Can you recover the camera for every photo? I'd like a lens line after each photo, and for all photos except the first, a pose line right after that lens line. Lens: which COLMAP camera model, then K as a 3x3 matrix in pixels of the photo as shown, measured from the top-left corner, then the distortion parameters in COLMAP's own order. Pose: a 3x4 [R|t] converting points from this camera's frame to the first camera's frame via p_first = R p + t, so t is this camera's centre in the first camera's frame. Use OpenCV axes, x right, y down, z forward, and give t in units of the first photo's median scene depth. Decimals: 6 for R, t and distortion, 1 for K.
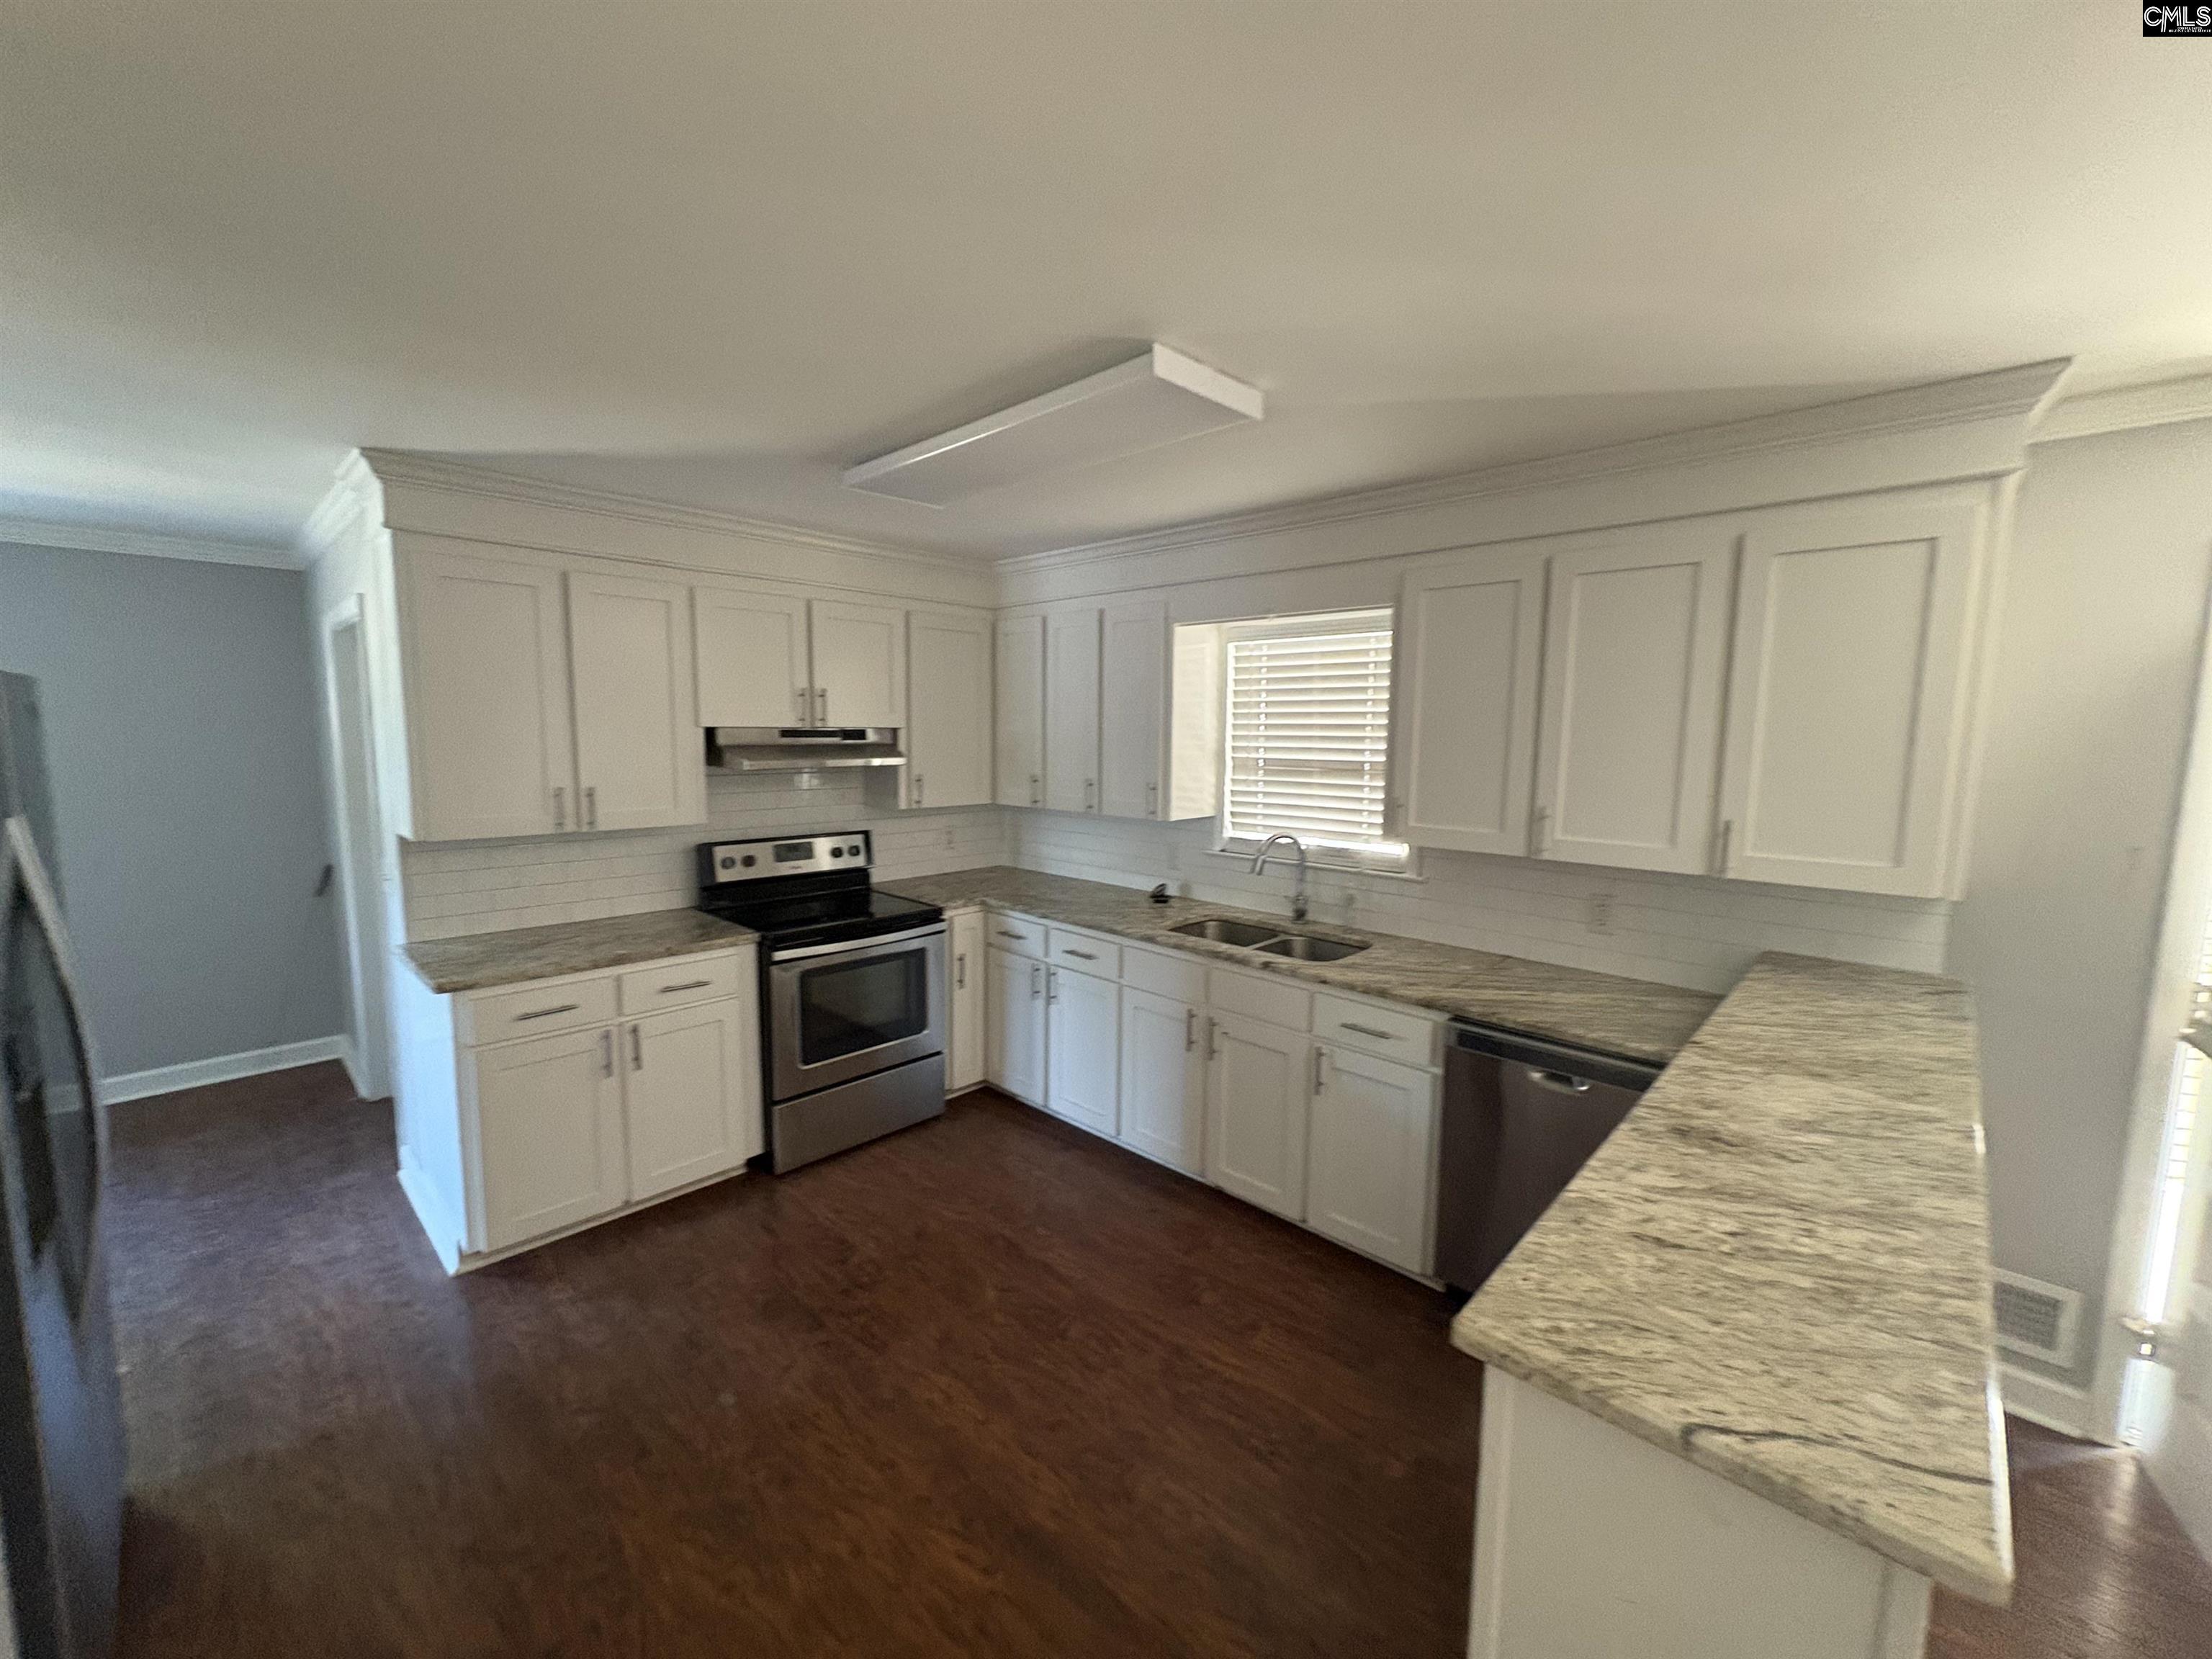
lens RADIAL K [[890.8, 0, 1109.9], [0, 890.8, 823.8], [0, 0, 1]] dist [0.008155, -0.001791]
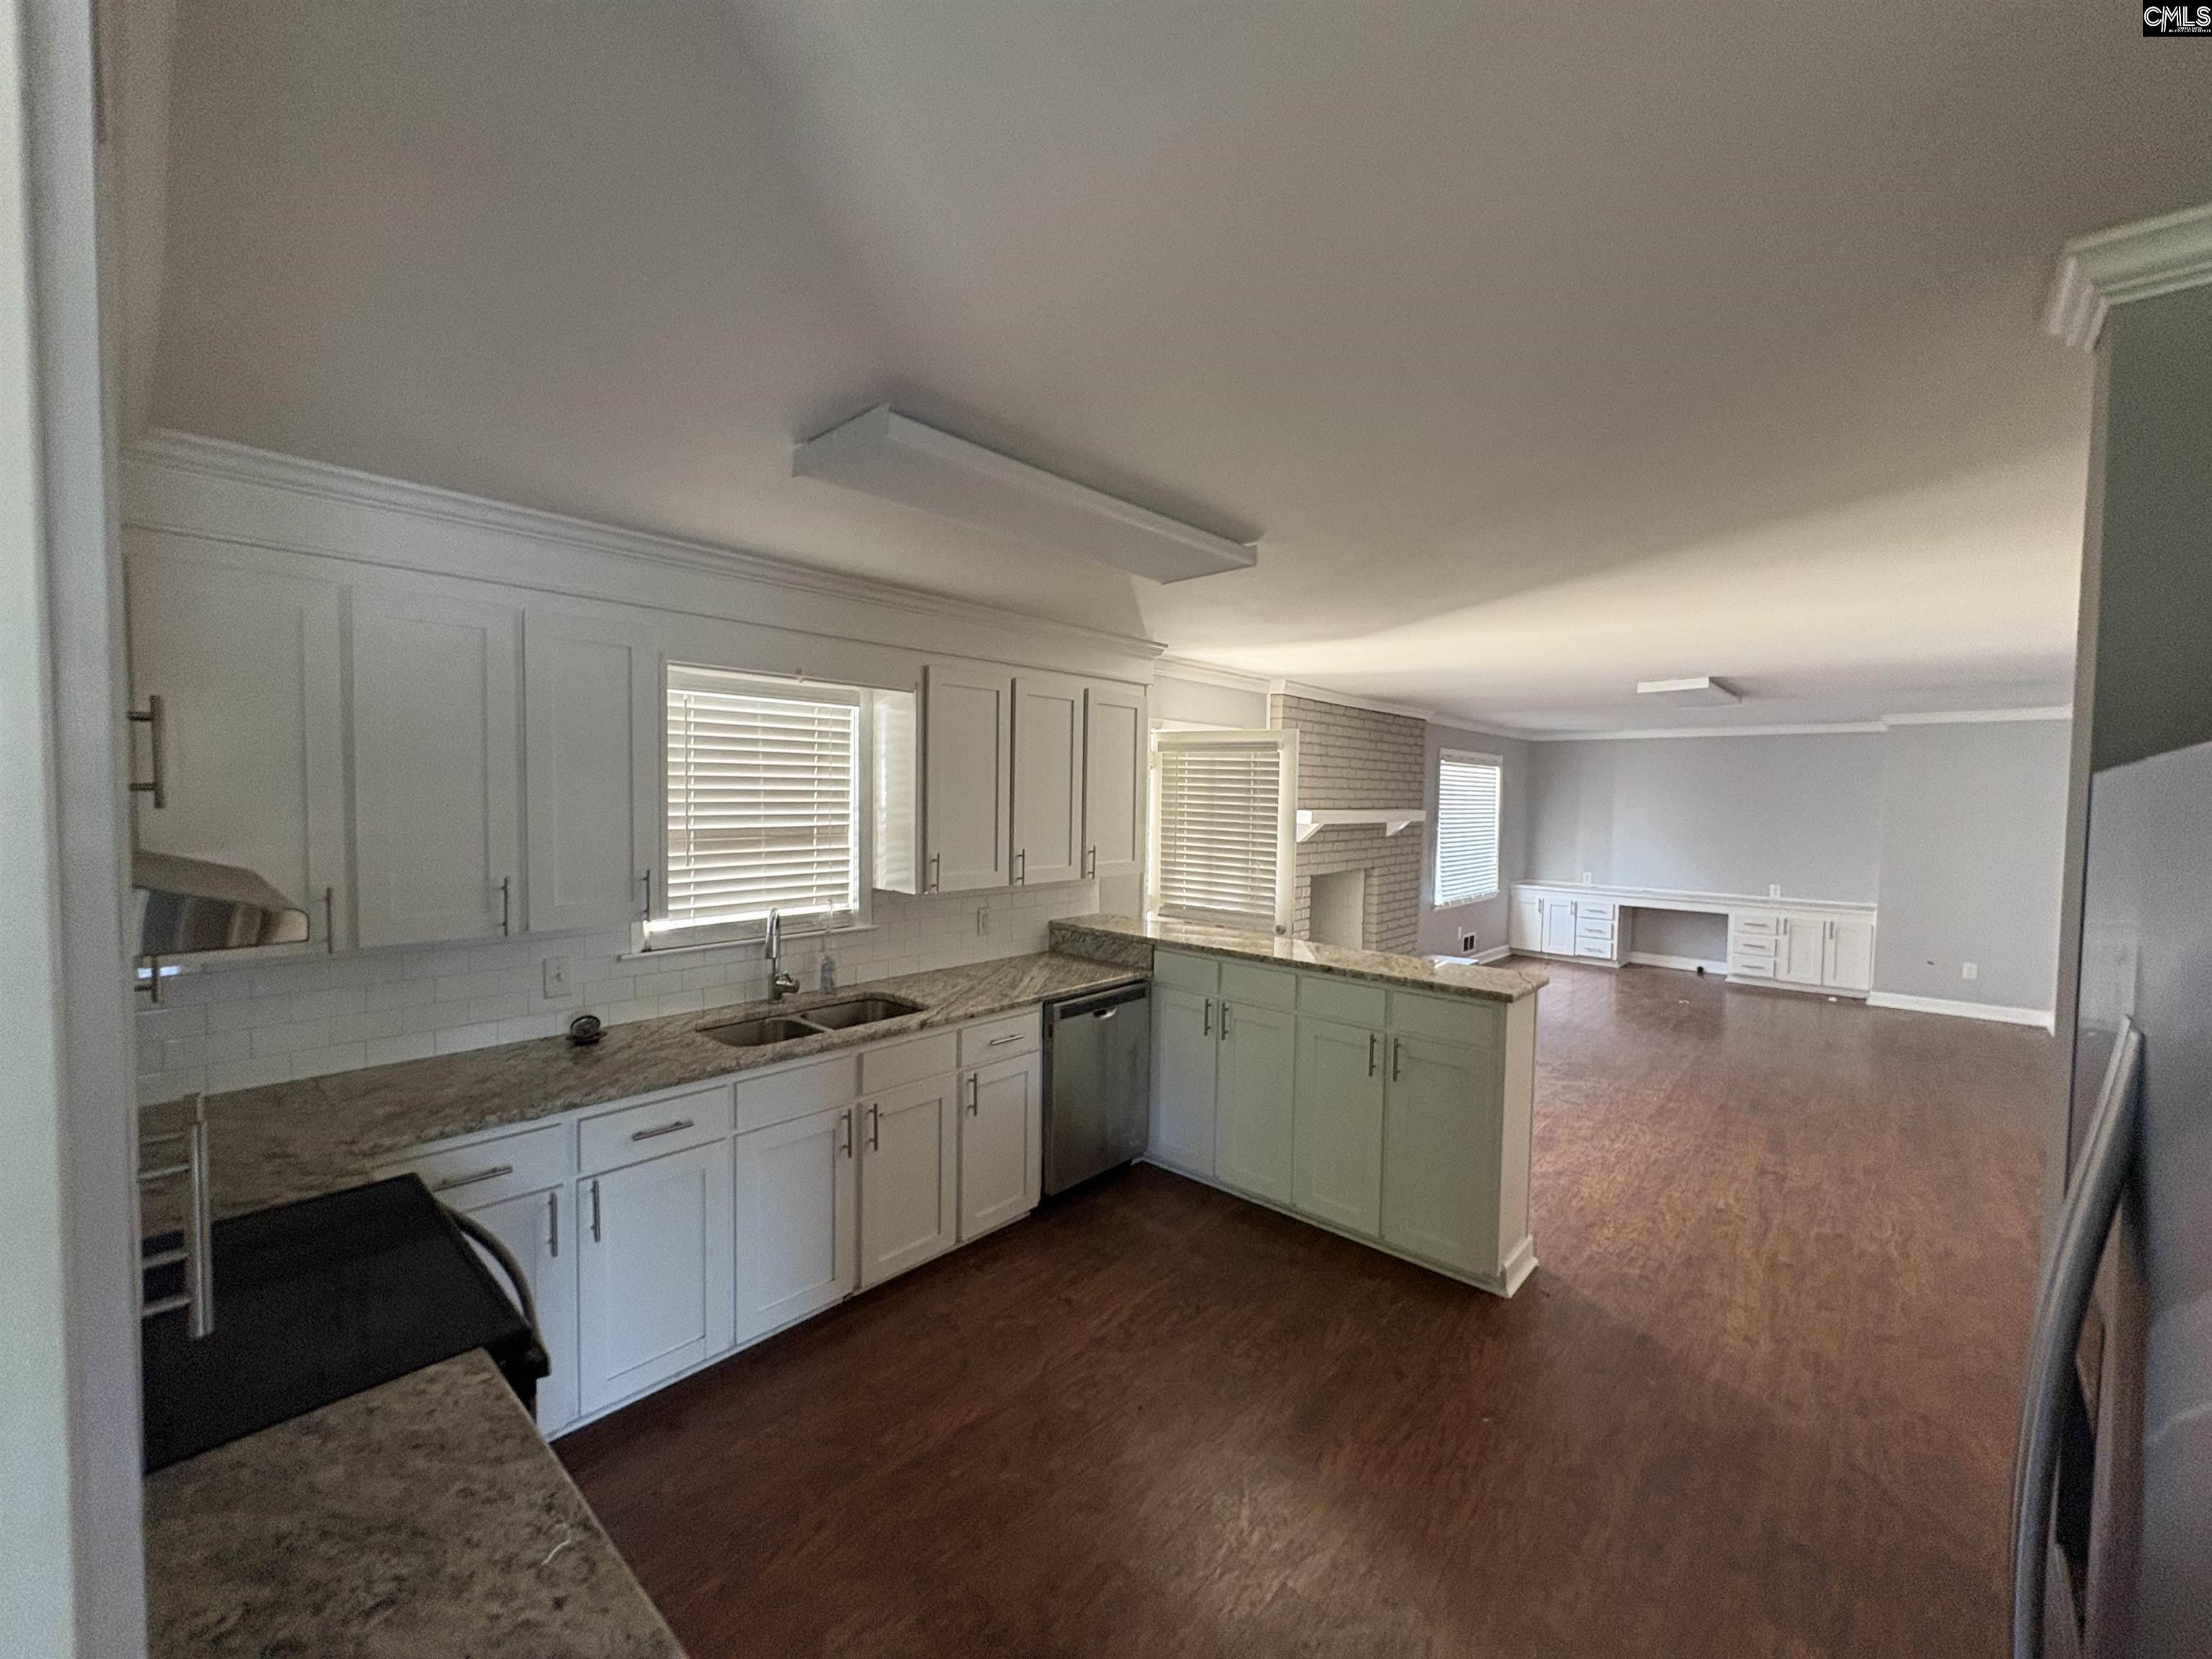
lens RADIAL K [[890.8, 0, 1107.6], [0, 890.8, 828.5], [0, 0, 1]] dist [0.008155, -0.001791]
pose [[-0.021661, -0.055138, 0.998244, -0.762153], [0.094606, 0.993885, 0.056950, -0.095933], [-0.995279, 0.095673, -0.016312, 0.696708]]
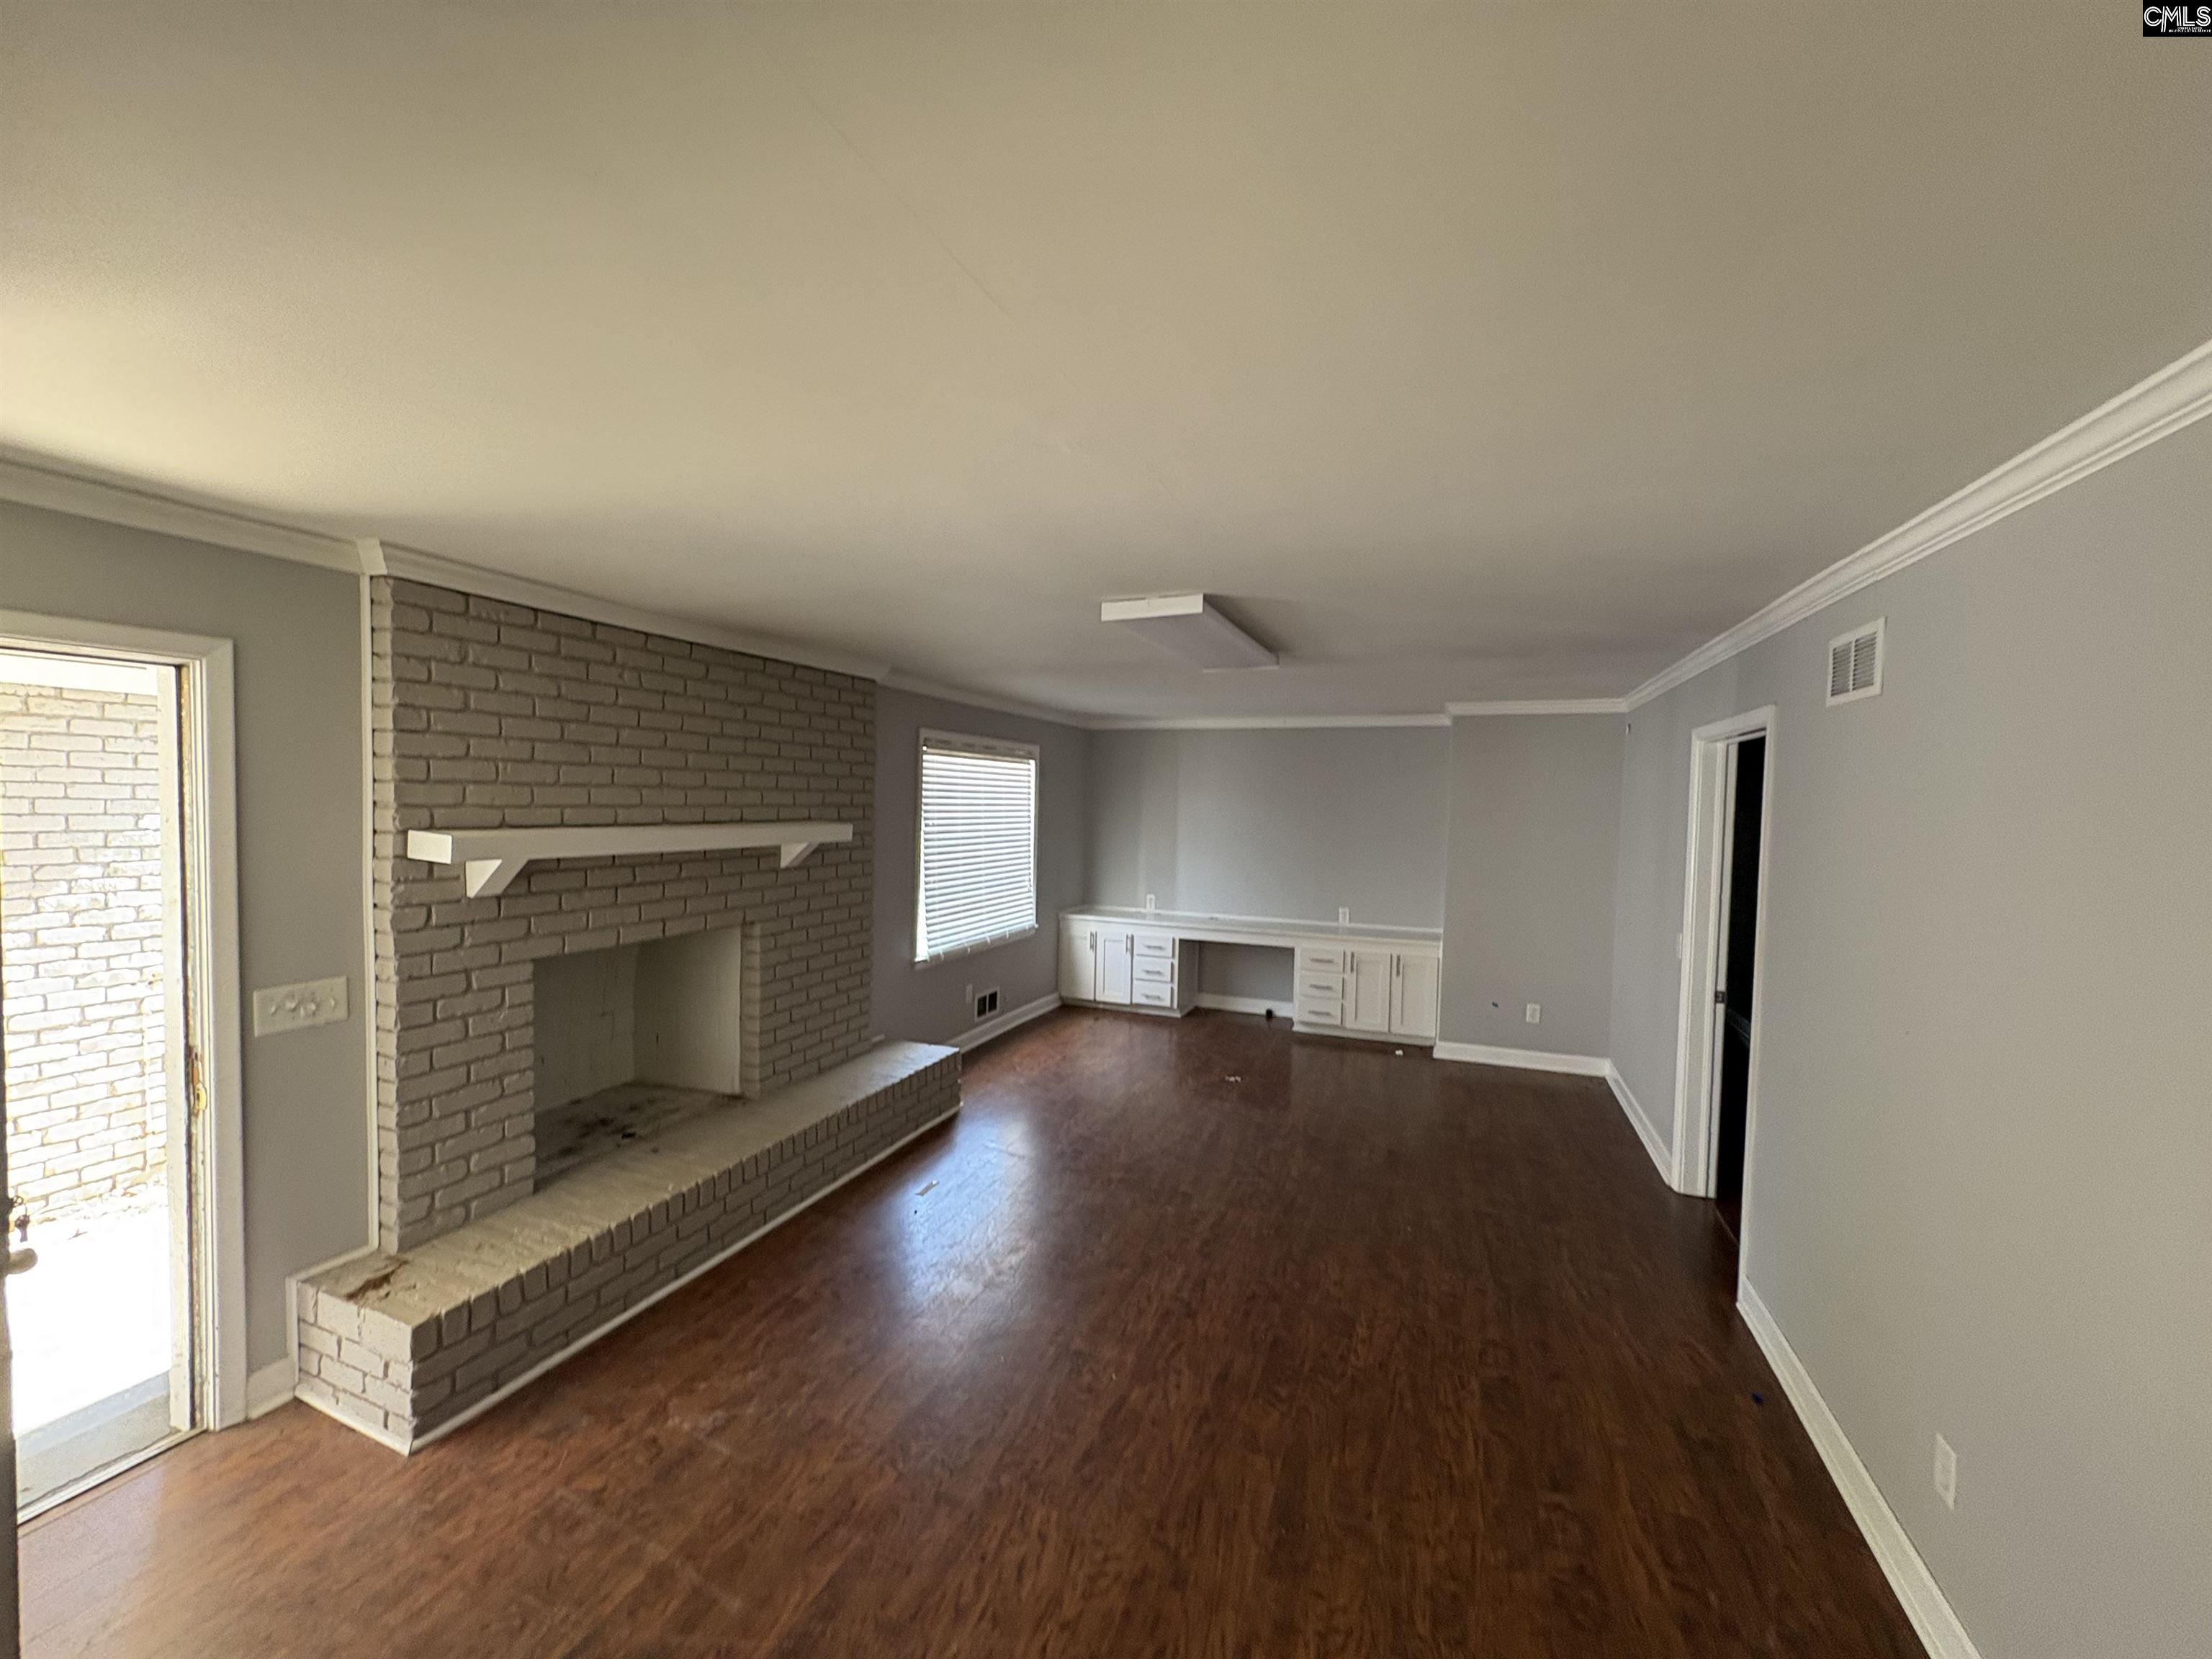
lens RADIAL K [[890.8, 0, 1103.5], [0, 890.8, 824.3], [0, 0, 1]] dist [0.008155, -0.001791]
pose [[-0.363333, -0.051770, 0.930220, -0.377984], [0.073272, 0.993774, 0.083926, -0.061616], [-0.928774, 0.098652, -0.357277, 0.358910]]
